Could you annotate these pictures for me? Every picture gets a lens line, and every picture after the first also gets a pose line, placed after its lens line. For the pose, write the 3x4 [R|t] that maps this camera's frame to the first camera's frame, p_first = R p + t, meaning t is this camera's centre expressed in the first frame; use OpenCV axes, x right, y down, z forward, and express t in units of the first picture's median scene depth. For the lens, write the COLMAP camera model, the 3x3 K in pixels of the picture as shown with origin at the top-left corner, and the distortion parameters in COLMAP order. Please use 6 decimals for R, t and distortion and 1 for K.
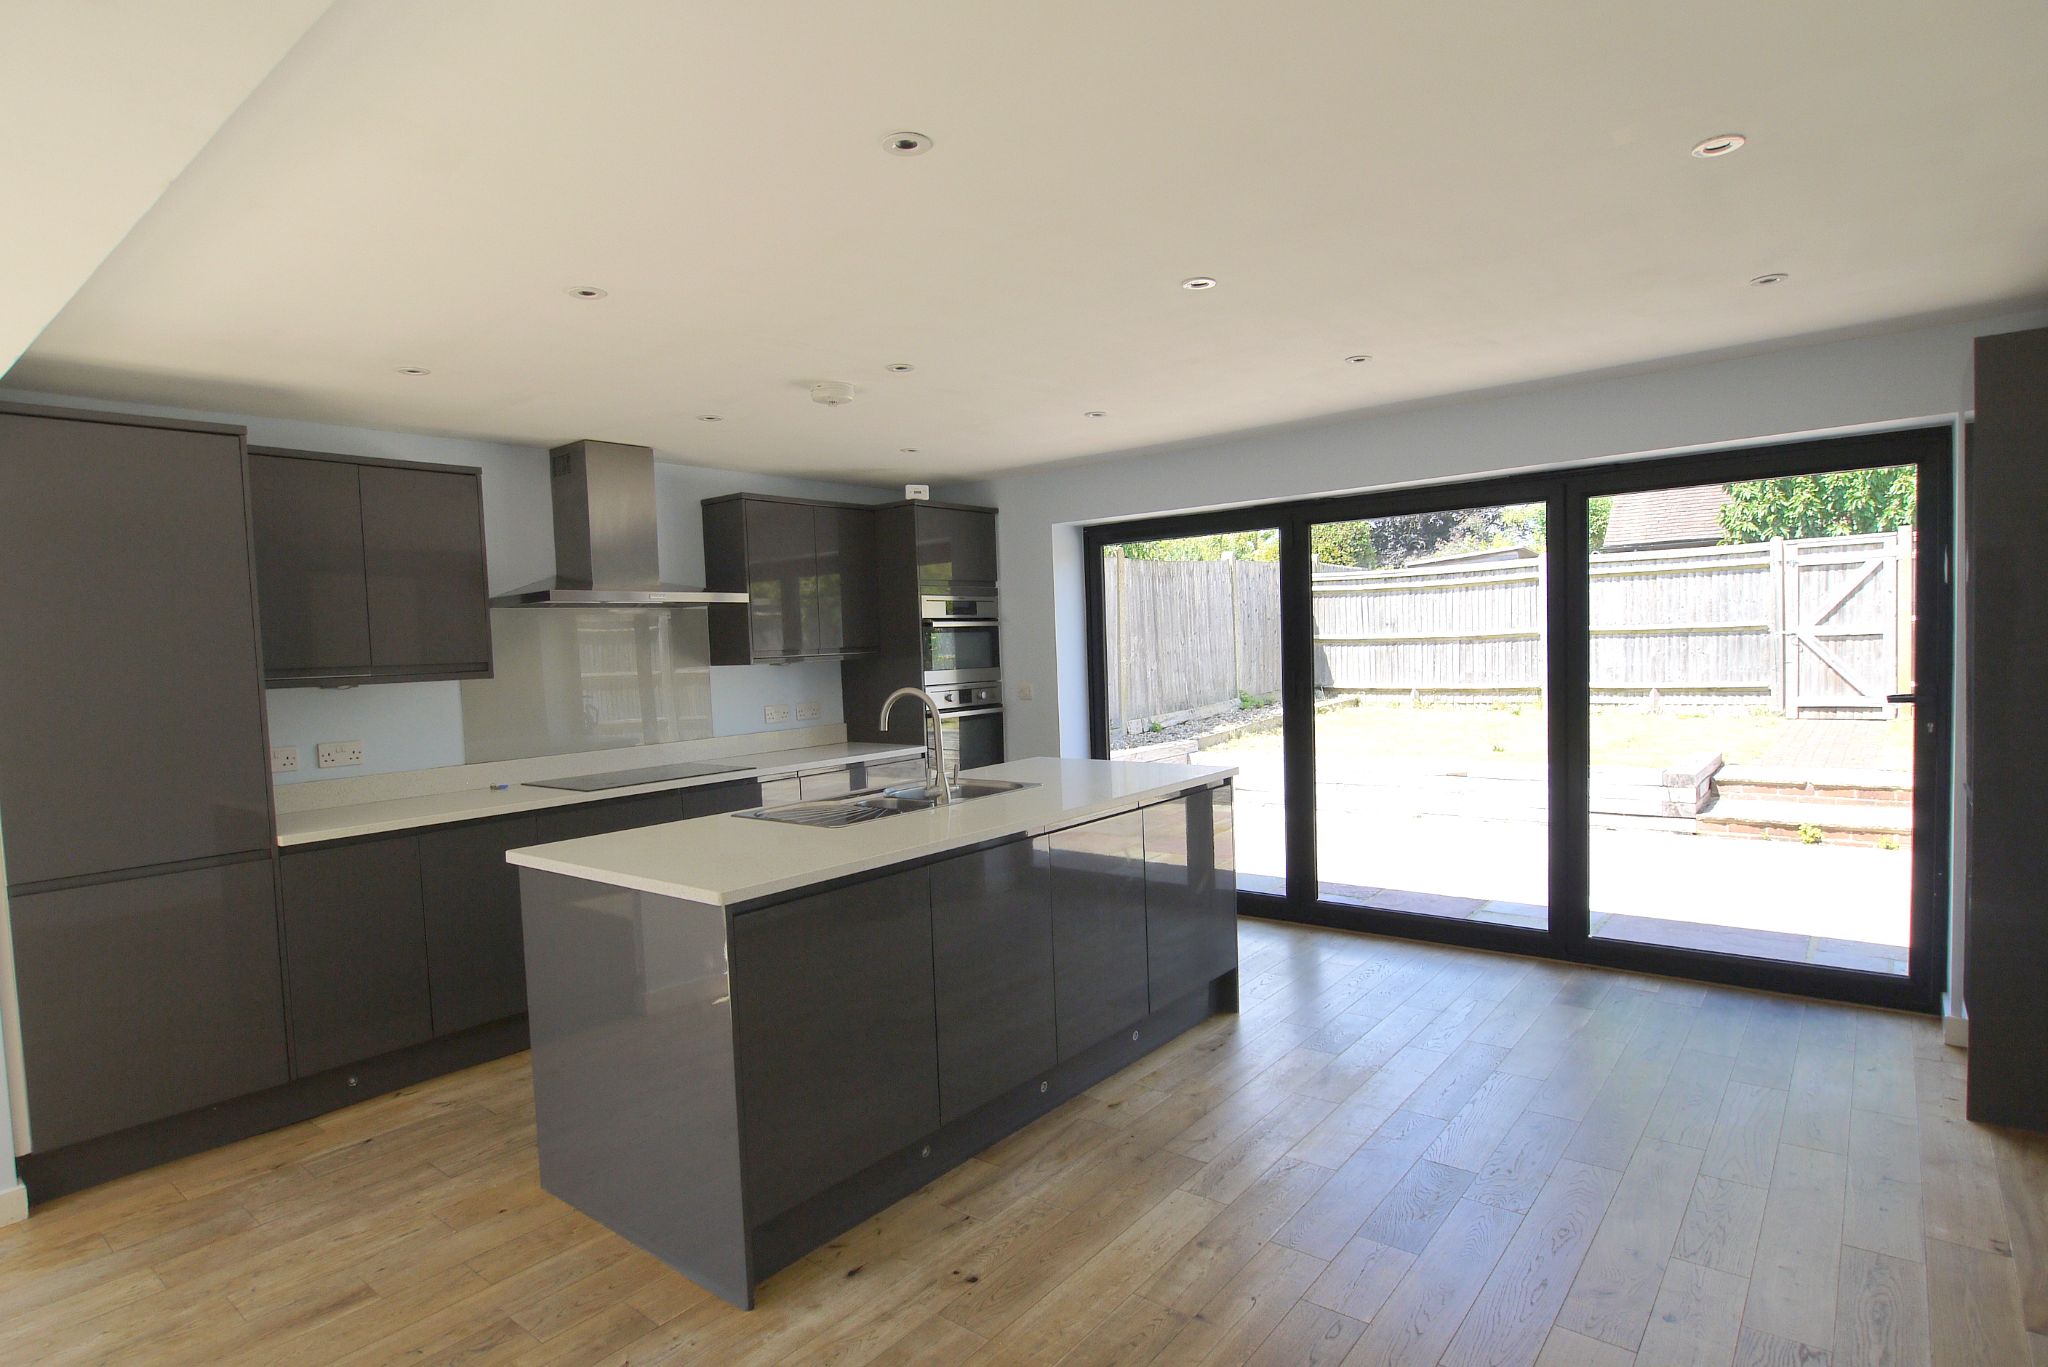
lens RADIAL K [[1074.1, 0, 1010.0], [0, 1074.1, 704.4], [0, 0, 1]] dist [-0.012126, -0.001549]
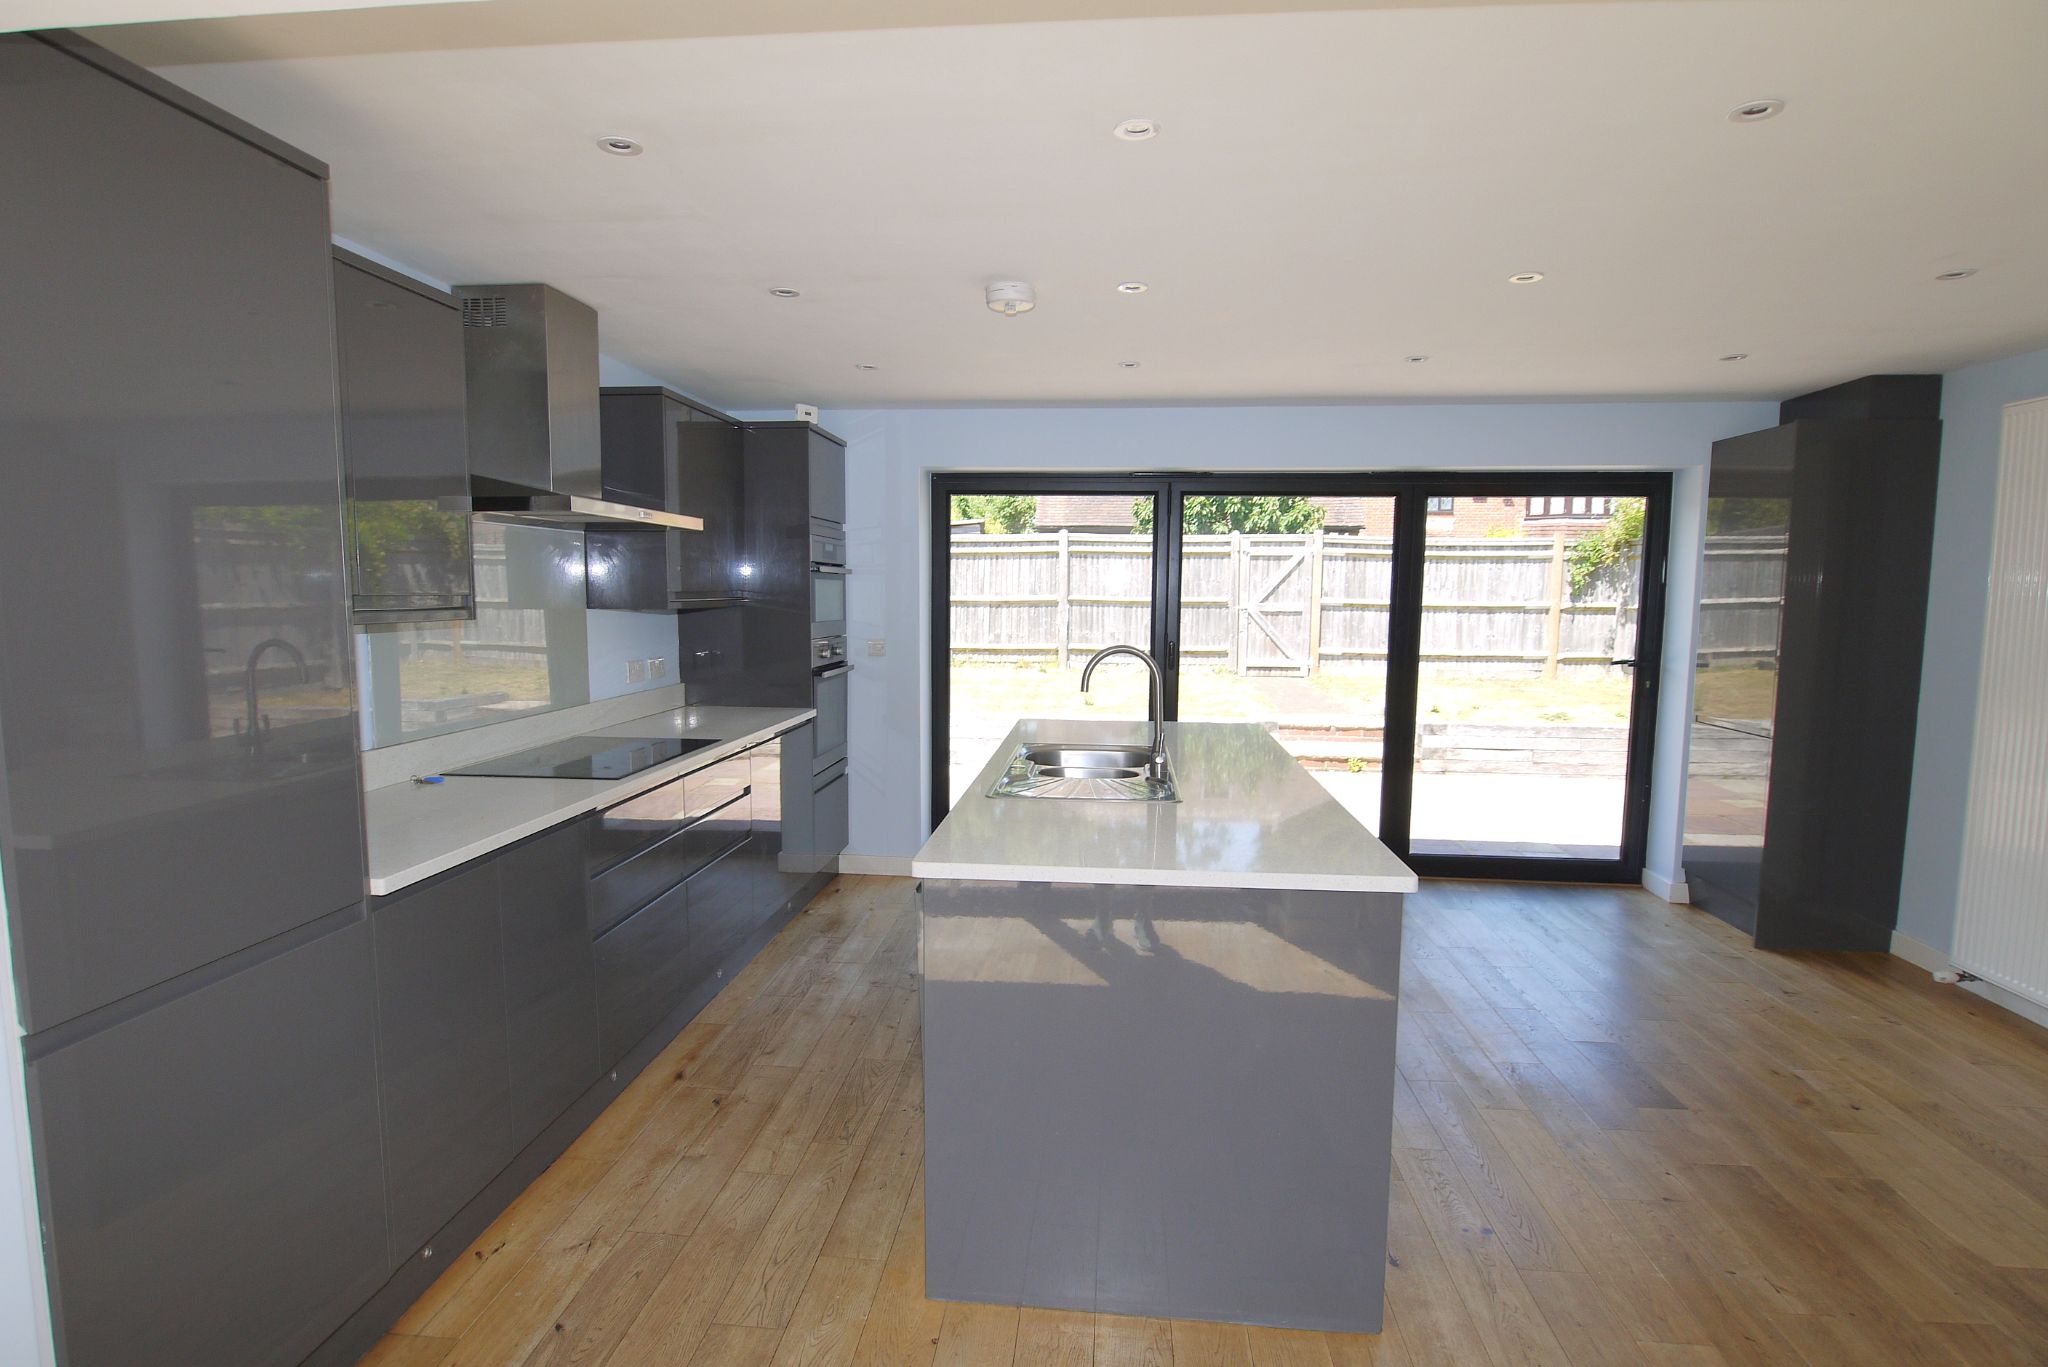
lens RADIAL K [[1074.1, 0, 1010.0], [0, 1074.1, 704.4], [0, 0, 1]] dist [-0.012126, -0.001549]
pose [[0.833152, -0.014795, 0.552846, -0.297020], [-0.007600, 0.999241, 0.038195, 0.000358], [-0.552992, -0.036024, 0.832407, 0.129762]]
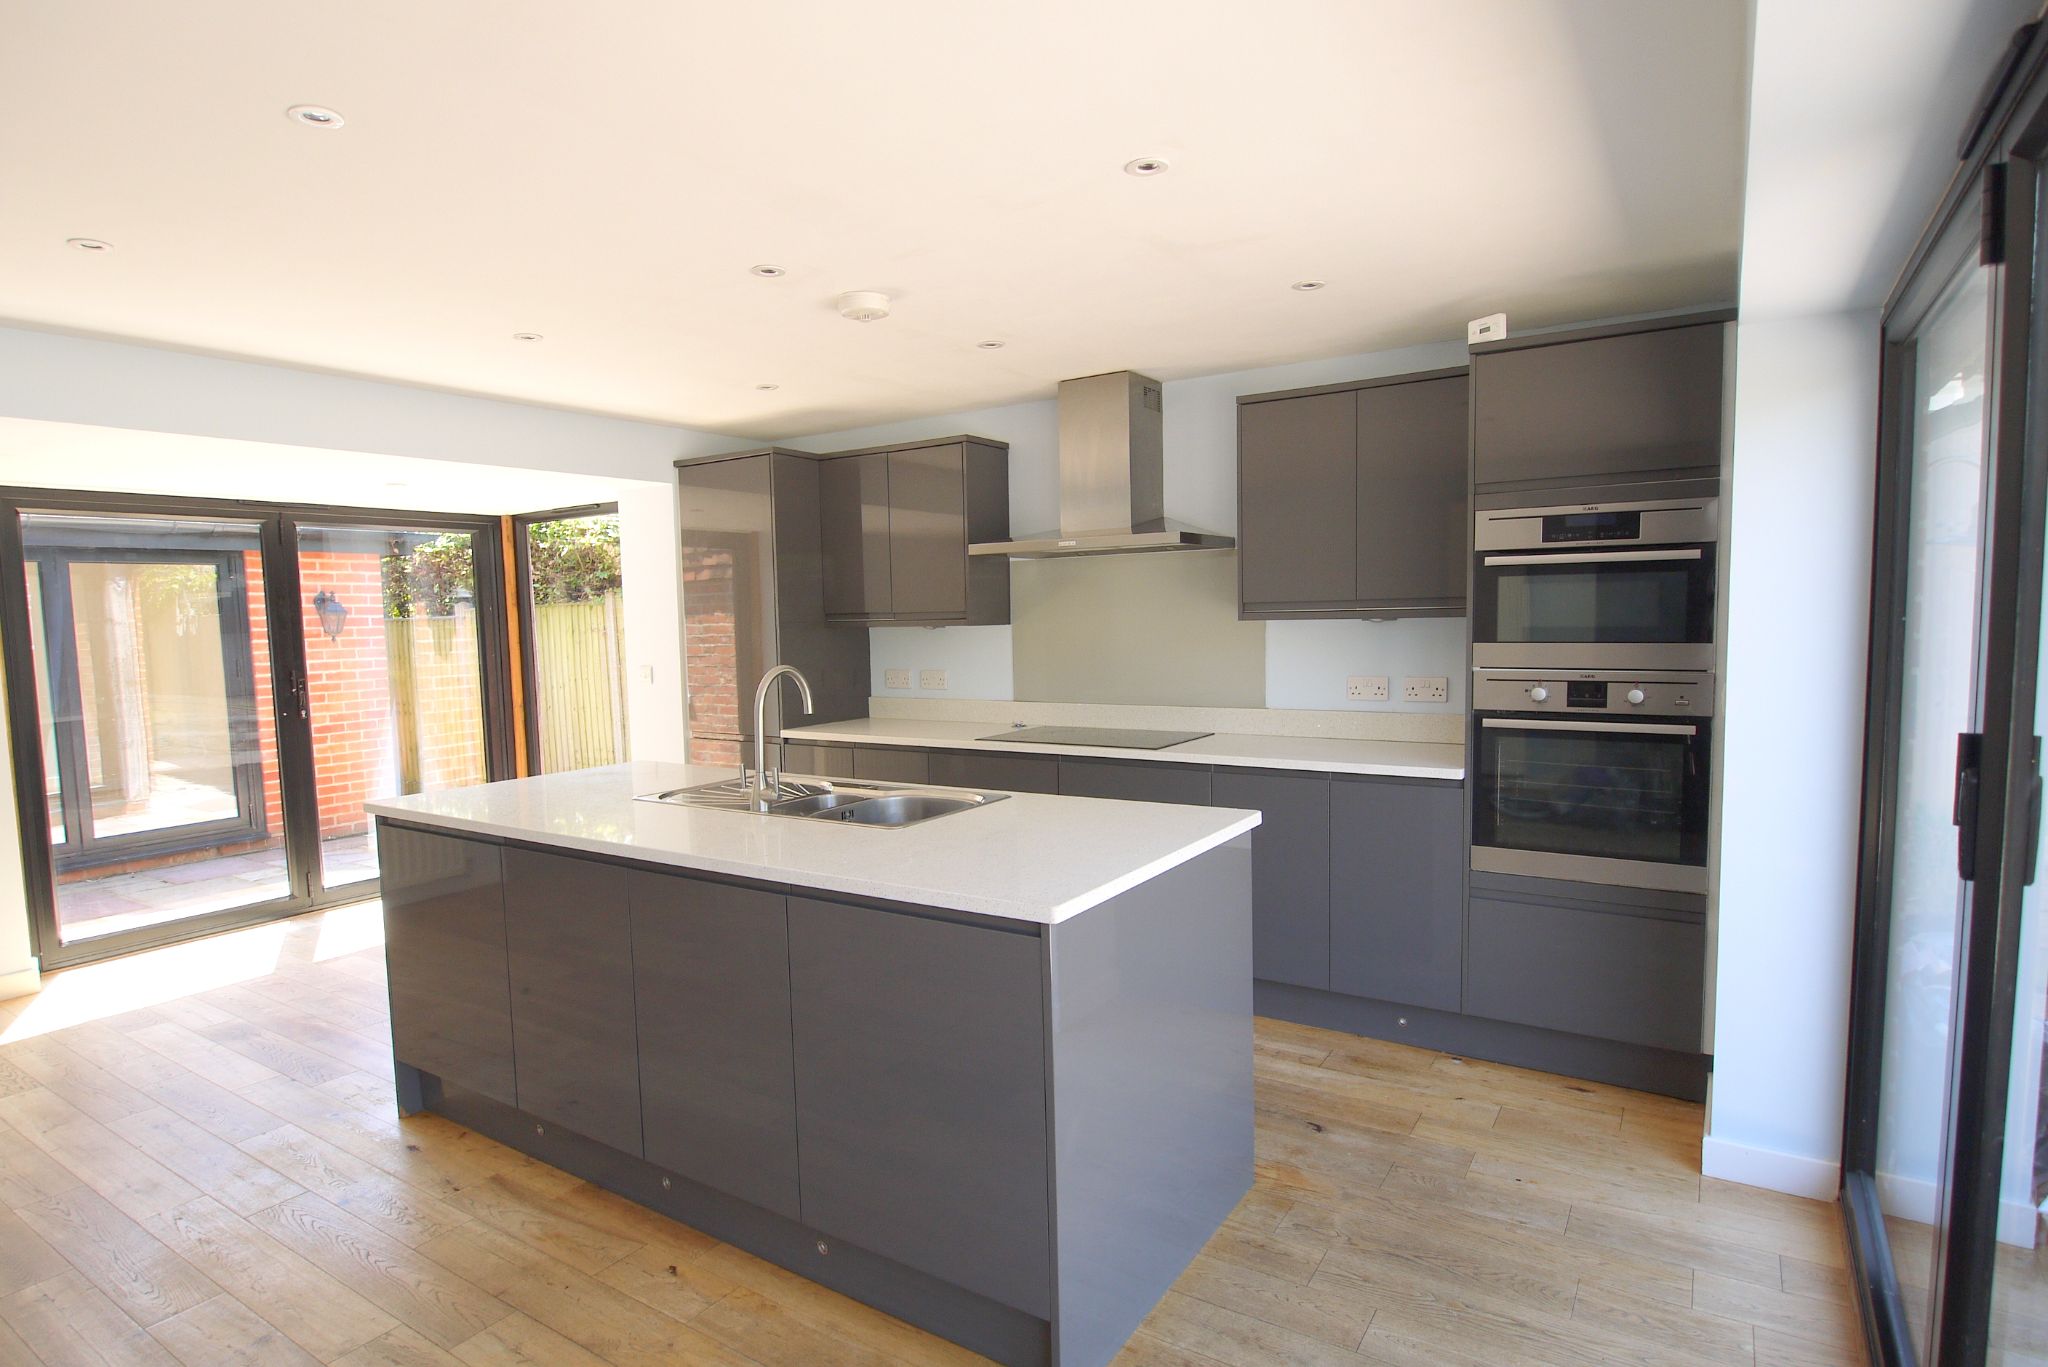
lens RADIAL K [[1074.1, 0, 1010.0], [0, 1074.1, 704.4], [0, 0, 1]] dist [-0.012126, -0.001549]
pose [[0.108257, 0.118956, -0.986980, 0.326502], [-0.037321, 0.992601, 0.115540, -0.038386], [0.993422, 0.024327, 0.111895, 0.475010]]
